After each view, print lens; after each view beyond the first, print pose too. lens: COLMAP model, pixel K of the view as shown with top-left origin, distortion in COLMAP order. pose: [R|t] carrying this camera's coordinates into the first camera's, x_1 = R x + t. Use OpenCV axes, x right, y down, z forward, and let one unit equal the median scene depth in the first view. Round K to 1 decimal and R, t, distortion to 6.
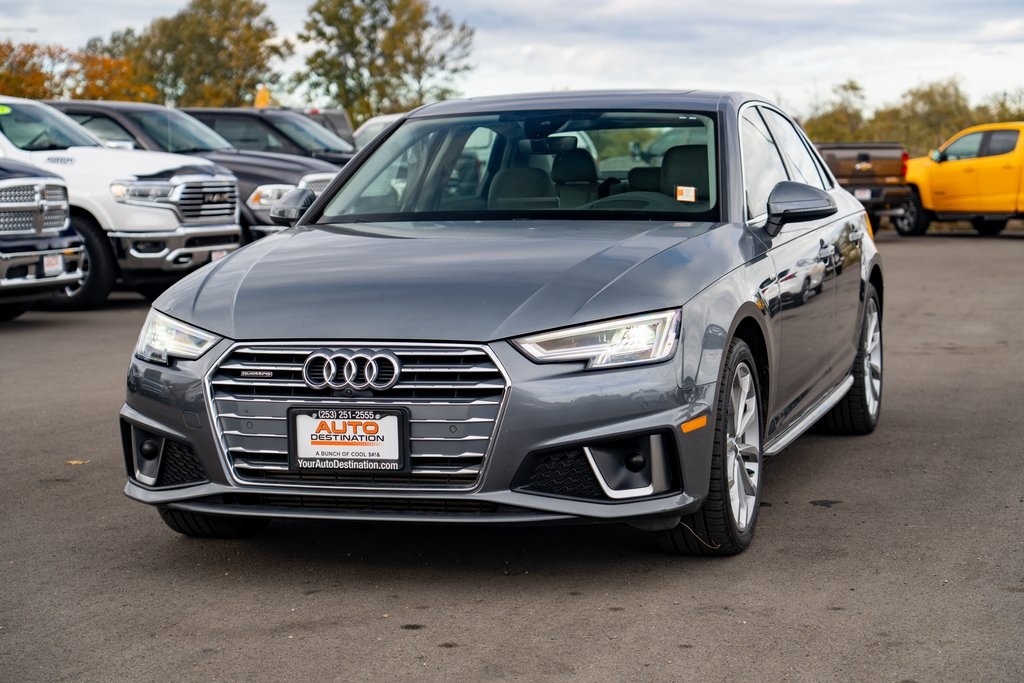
lens RADIAL K [[2137.4, 0, 512.6], [0, 2137.4, 344.7], [0, 0, 1]] dist [0.125965, 0.000000]
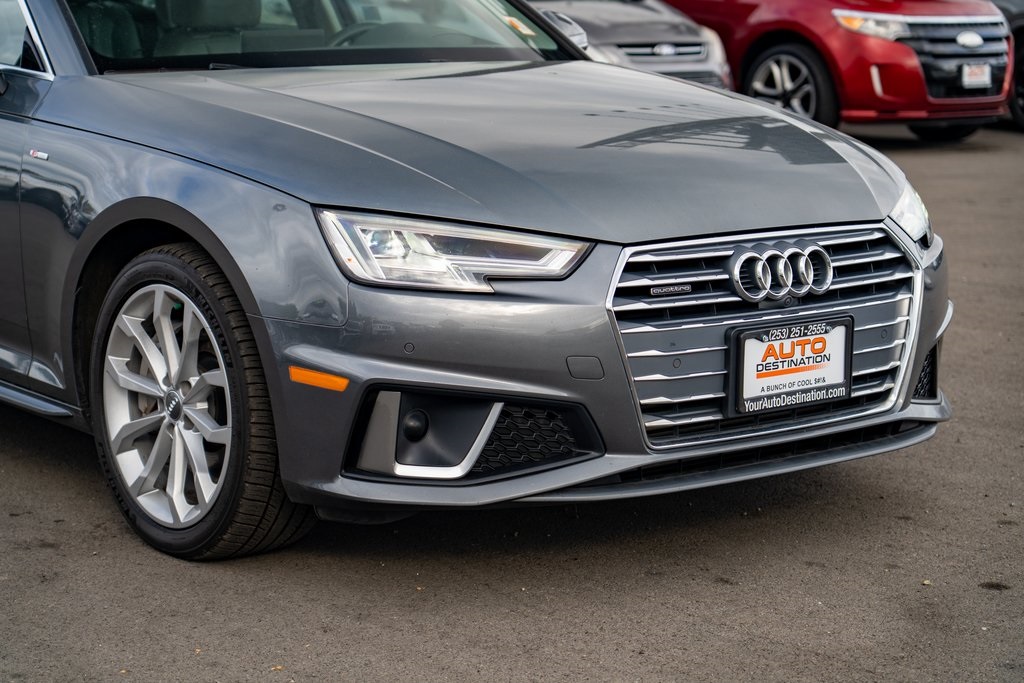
lens RADIAL K [[2291.0, 0, 511.7], [0, 2291.0, 344.5], [0, 0, 1]] dist [0.117152, 0.000000]
pose [[0.549158, -0.112914, 0.828056, -0.782555], [0.053227, 0.993545, 0.100180, -0.047055], [-0.834022, -0.010939, 0.551623, 0.641924]]
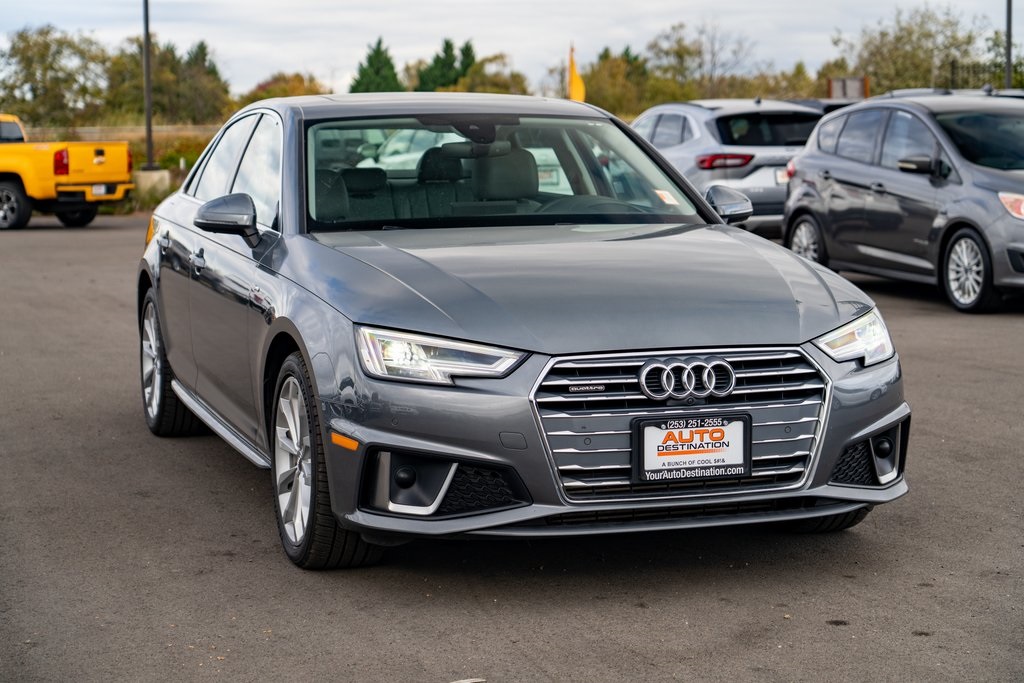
lens RADIAL K [[2076.2, 0, 510.4], [0, 2076.2, 337.2], [0, 0, 1]] dist [0.019074, 0.000000]
pose [[0.811342, -0.044626, 0.582865, -0.708758], [0.041630, 0.998961, 0.018535, -0.029033], [-0.583087, 0.009227, 0.812357, 0.258247]]
